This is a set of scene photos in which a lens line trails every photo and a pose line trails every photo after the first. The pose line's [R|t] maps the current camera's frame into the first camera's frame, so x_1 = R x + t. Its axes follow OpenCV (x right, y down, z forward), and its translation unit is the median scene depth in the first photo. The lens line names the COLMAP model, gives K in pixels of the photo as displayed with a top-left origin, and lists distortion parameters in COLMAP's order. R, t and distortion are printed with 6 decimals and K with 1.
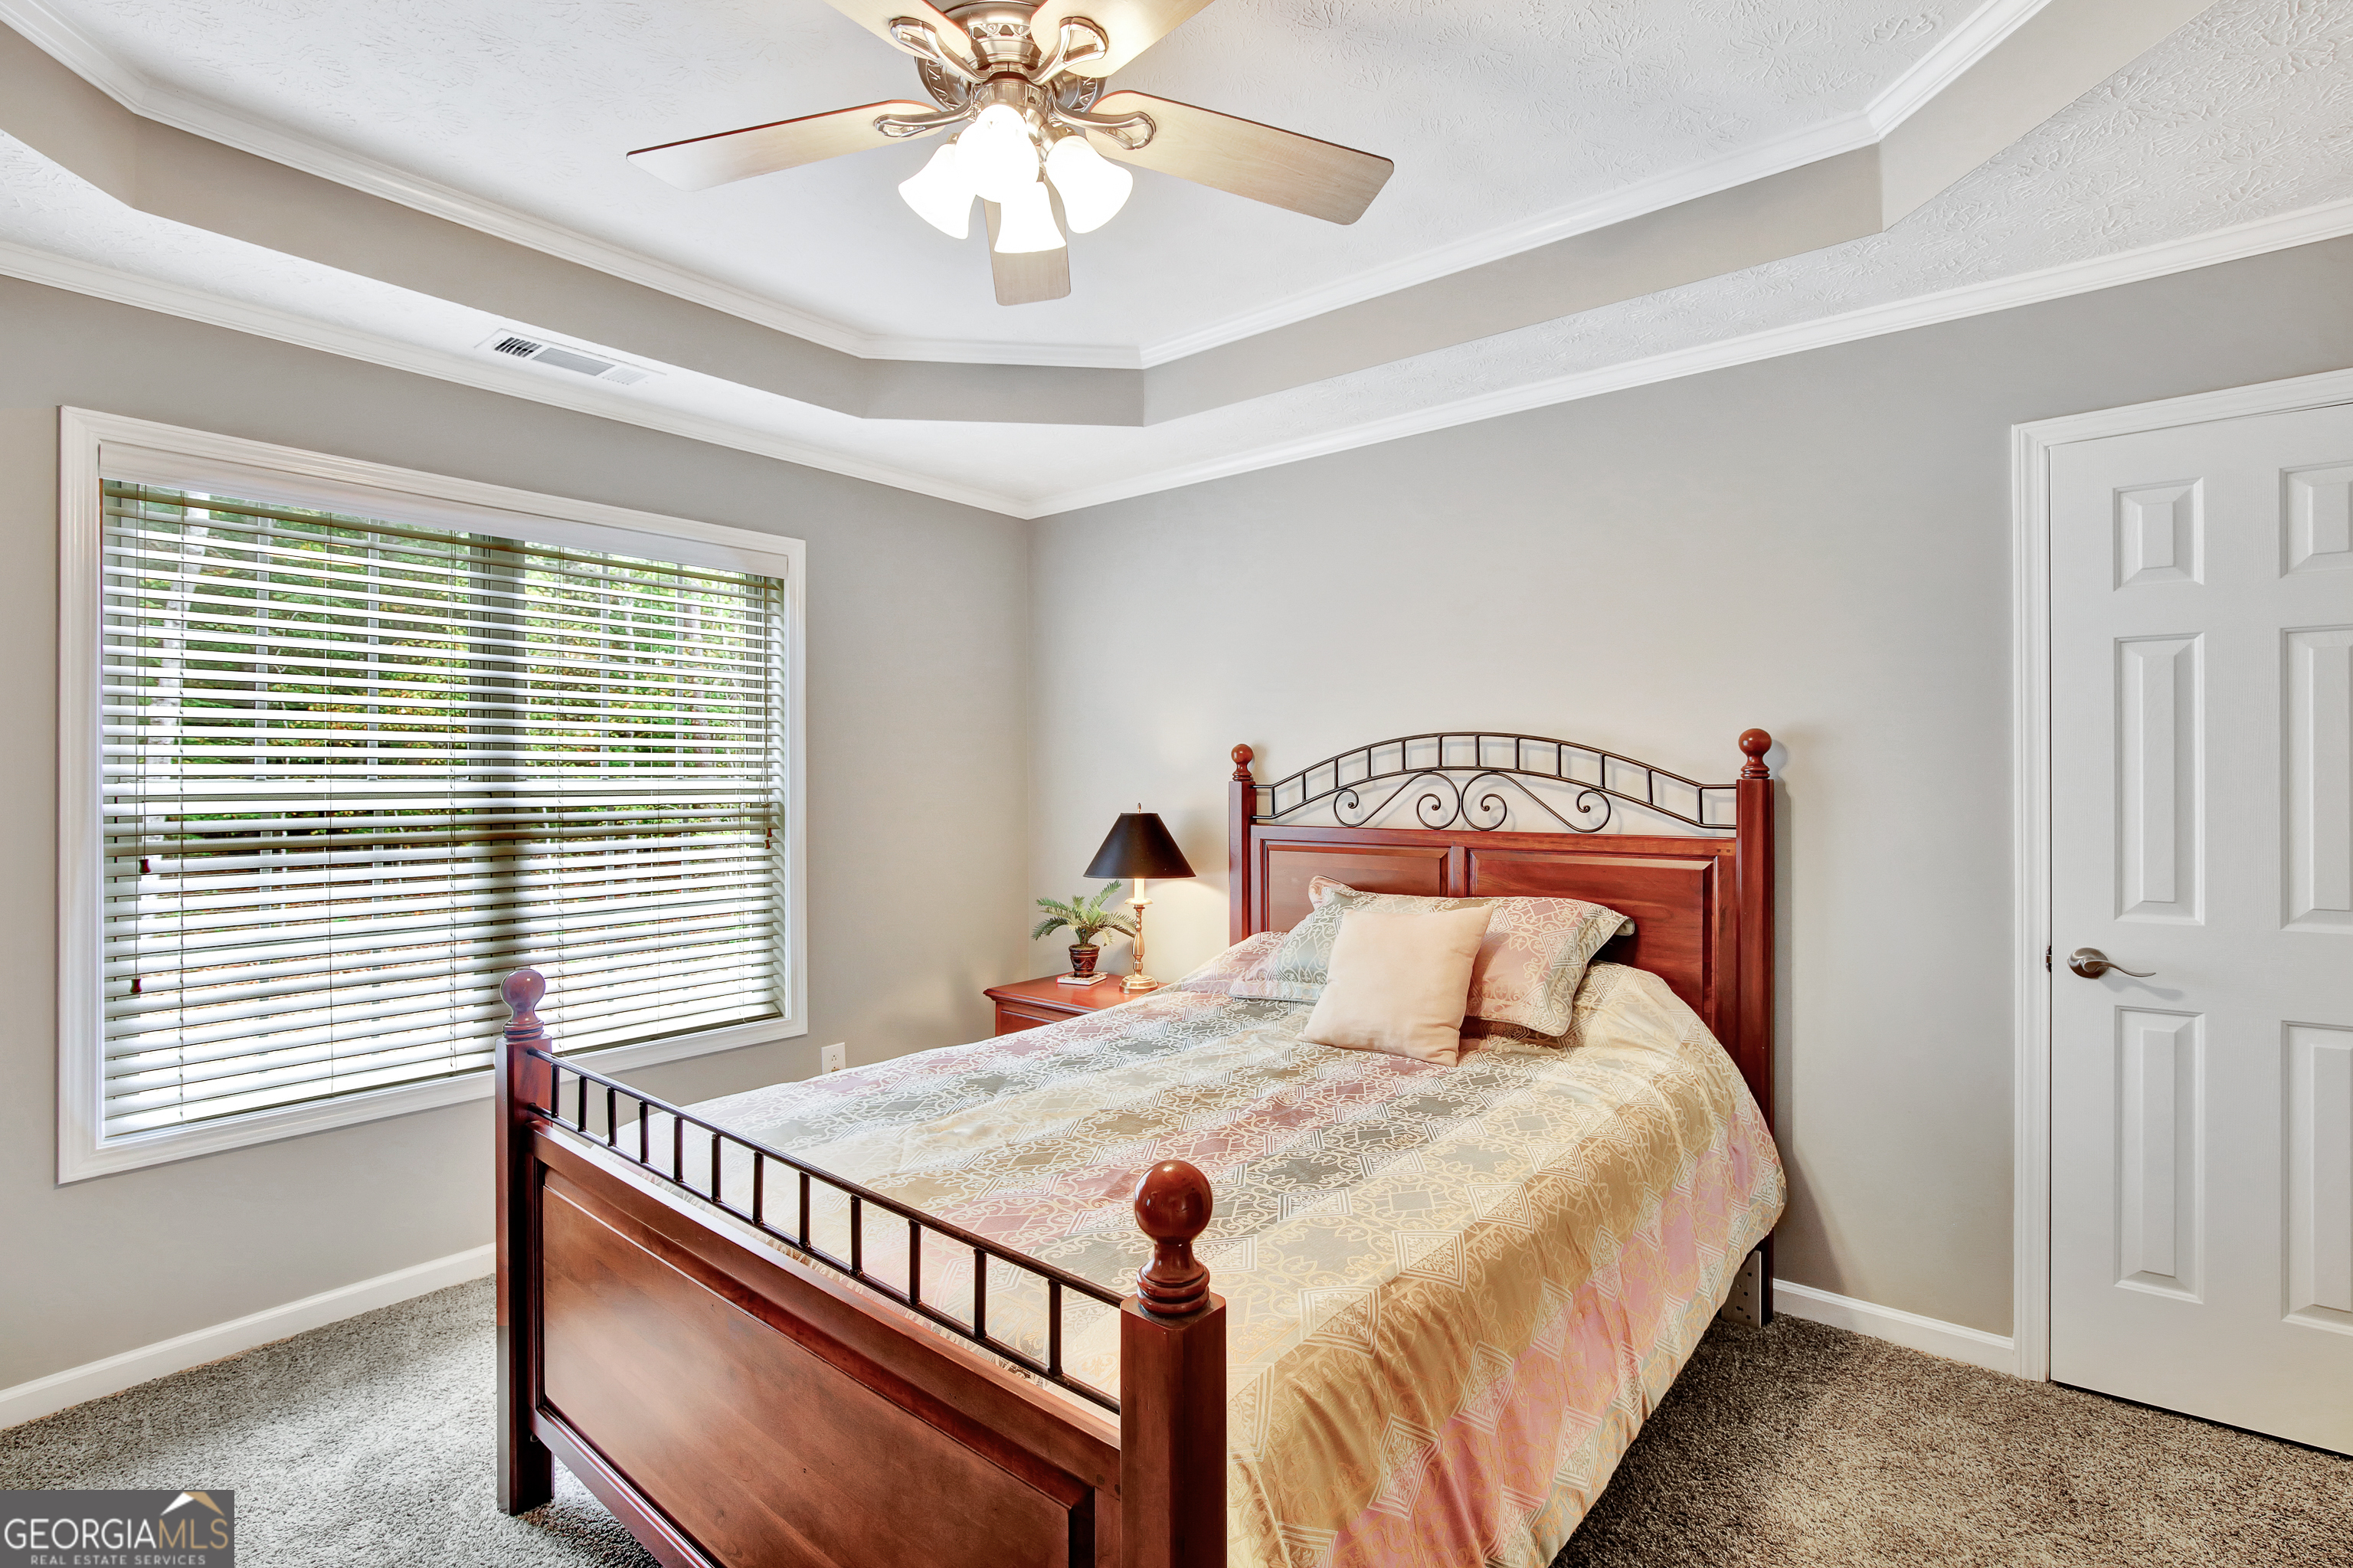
lens RADIAL K [[1093.6, 0, 1193.9], [0, 1093.6, 779.5], [0, 0, 1]] dist [-0.020486, 0.002662]
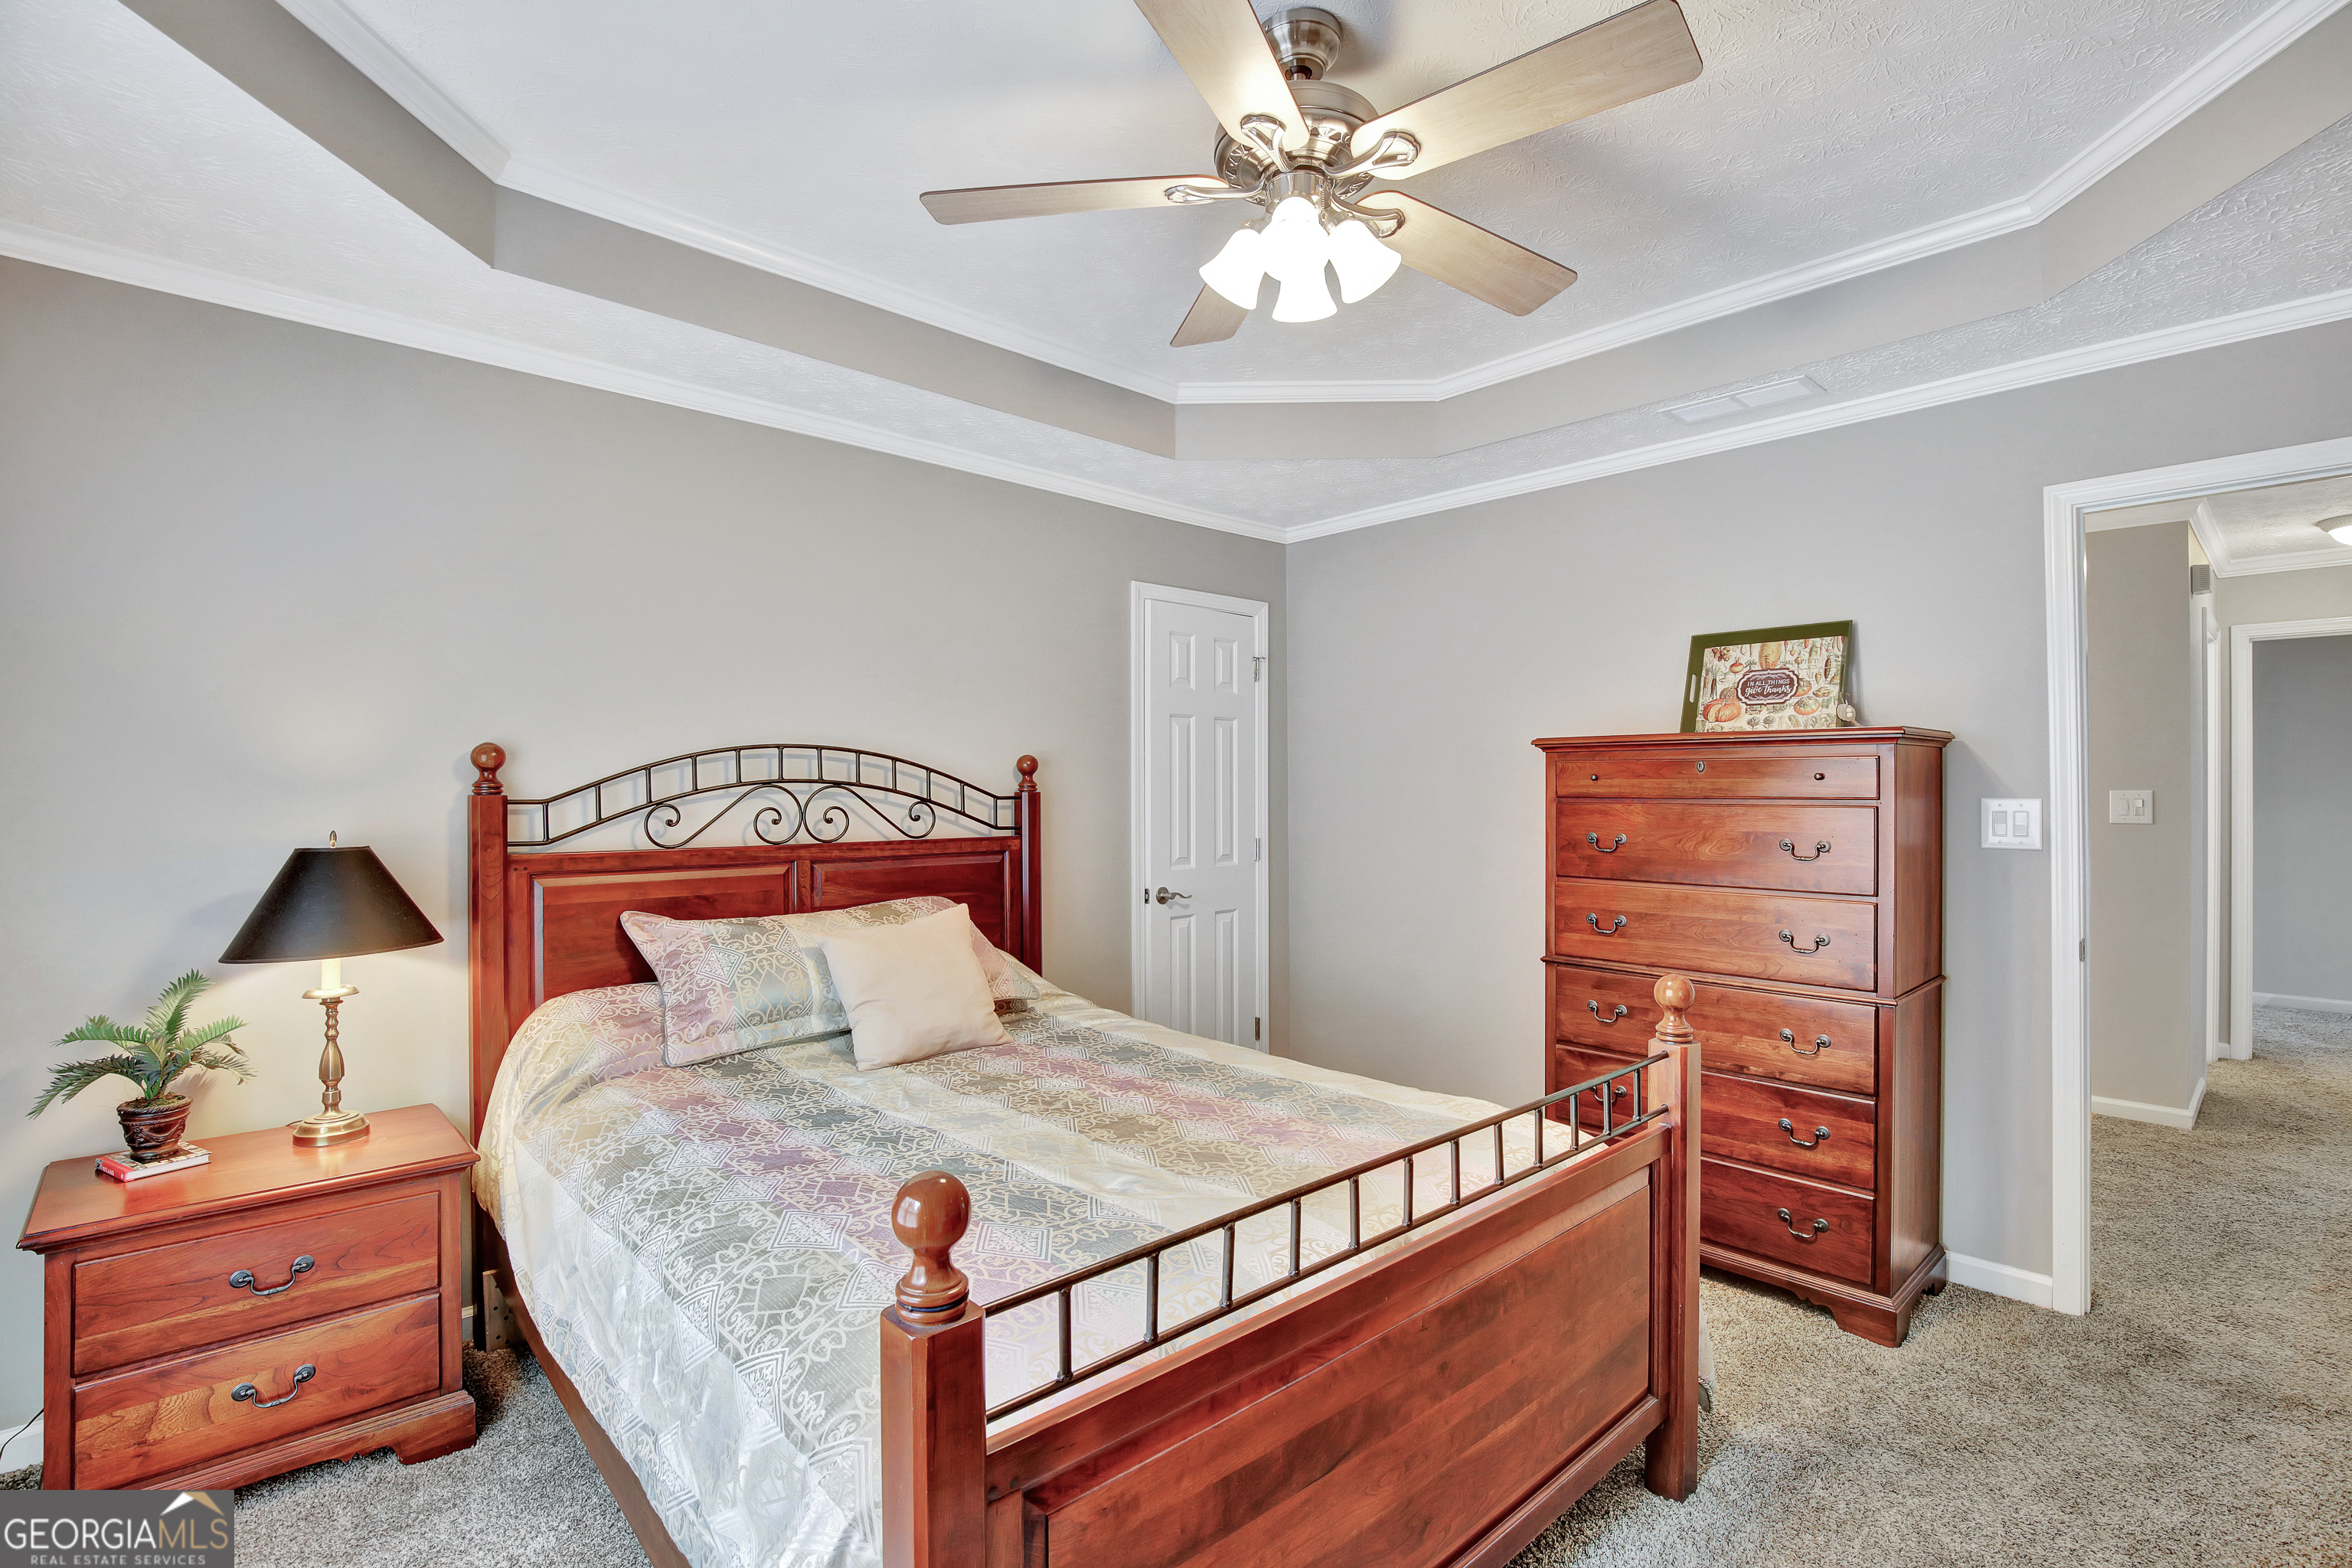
lens RADIAL K [[1093.1, 0, 1193.5], [0, 1093.1, 784.9], [0, 0, 1]] dist [-0.020486, 0.002662]
pose [[0.127527, 0.008805, 0.991796, -0.708211], [0.003215, 0.999952, -0.009291, 0.003837], [-0.991830, 0.004373, 0.127492, 0.536585]]
